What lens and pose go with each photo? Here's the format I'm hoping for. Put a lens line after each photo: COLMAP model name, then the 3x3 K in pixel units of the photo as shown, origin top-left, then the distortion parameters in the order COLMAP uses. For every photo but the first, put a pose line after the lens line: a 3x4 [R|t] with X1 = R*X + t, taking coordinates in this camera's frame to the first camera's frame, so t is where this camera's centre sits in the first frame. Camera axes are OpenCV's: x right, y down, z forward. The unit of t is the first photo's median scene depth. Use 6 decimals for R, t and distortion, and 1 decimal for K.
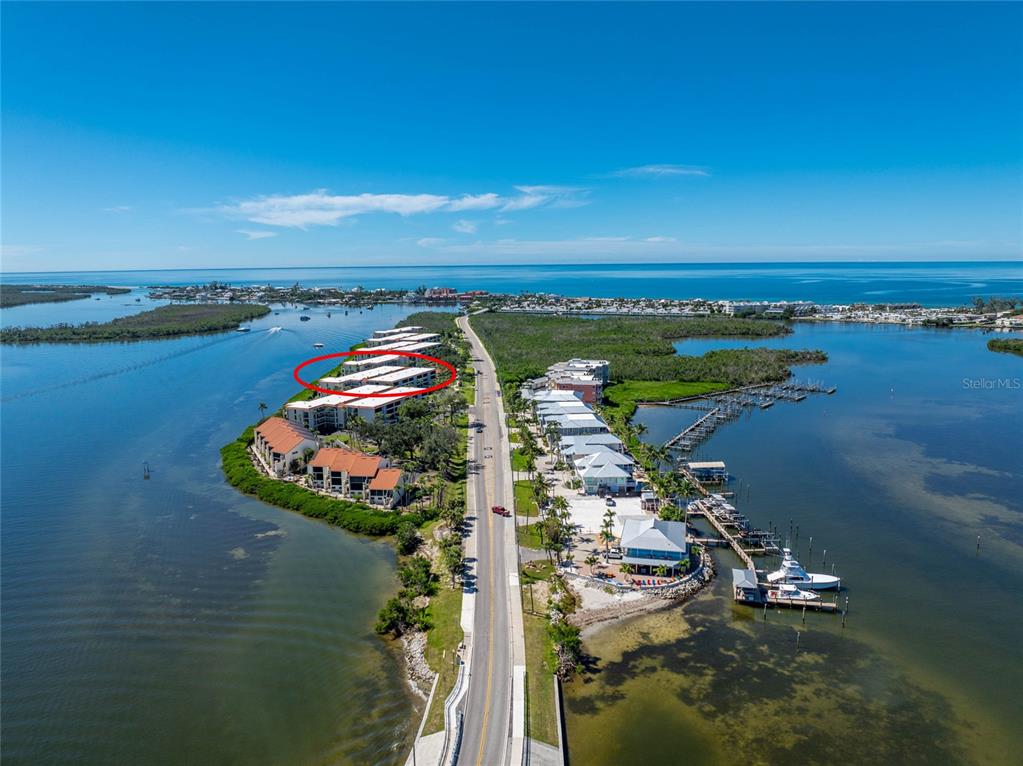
lens RADIAL K [[715.4, 0, 516.2], [0, 715.4, 383.7], [0, 0, 1]] dist [-0.036536, -0.005907]
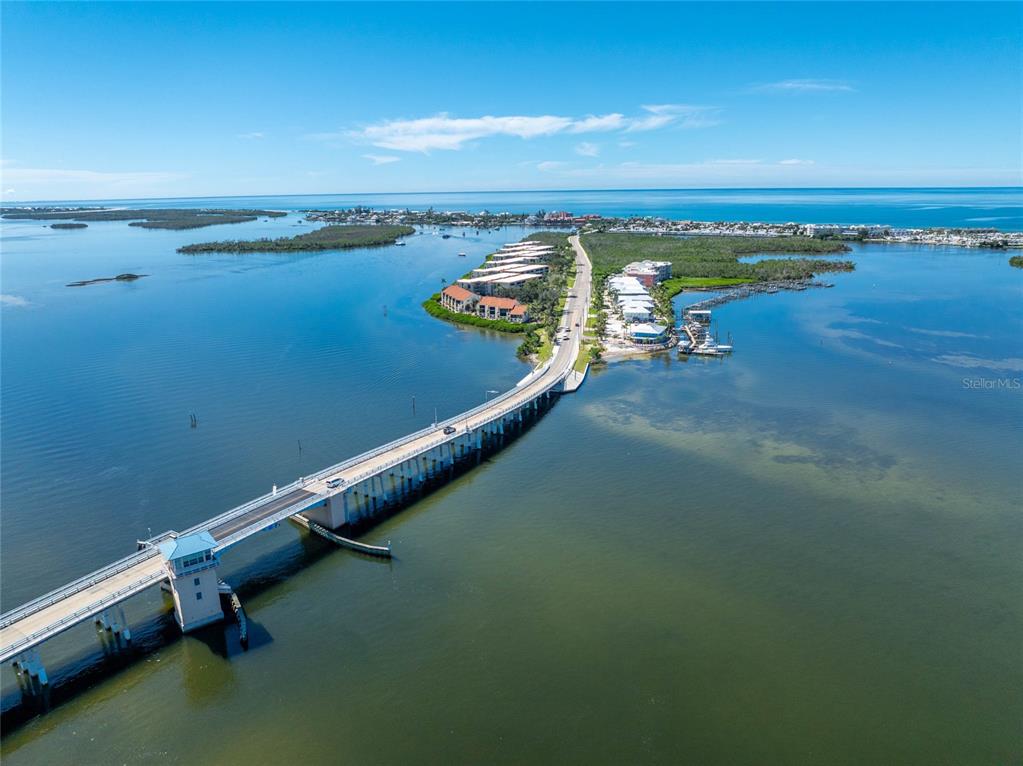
lens RADIAL K [[715.4, 0, 516.2], [0, 715.4, 383.7], [0, 0, 1]] dist [-0.036536, -0.005907]
pose [[0.986367, 0.039428, -0.159769, 0.063466], [-0.023082, 0.994424, 0.102900, 0.068860], [0.162935, -0.097810, 0.981777, -0.459005]]
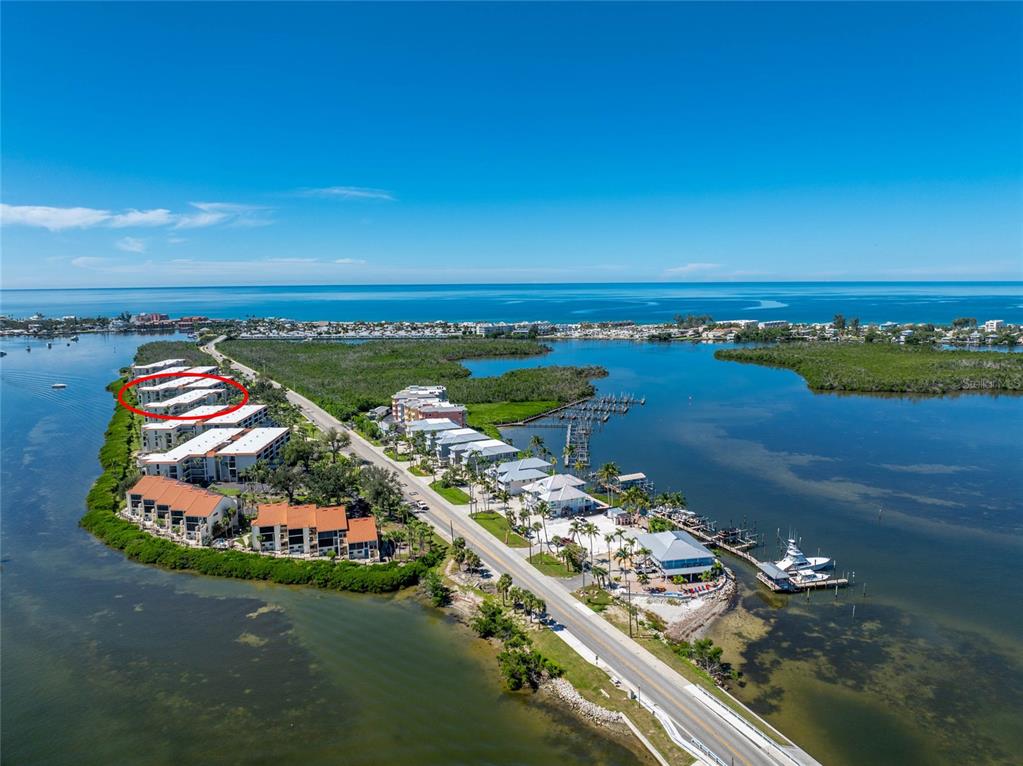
lens RADIAL K [[715.4, 0, 516.2], [0, 715.4, 383.7], [0, 0, 1]] dist [-0.036536, -0.005907]
pose [[0.912431, -0.053252, 0.405752, -0.187010], [0.065248, 0.997744, -0.015779, -0.012990], [-0.403996, 0.040872, 0.913847, 0.041464]]
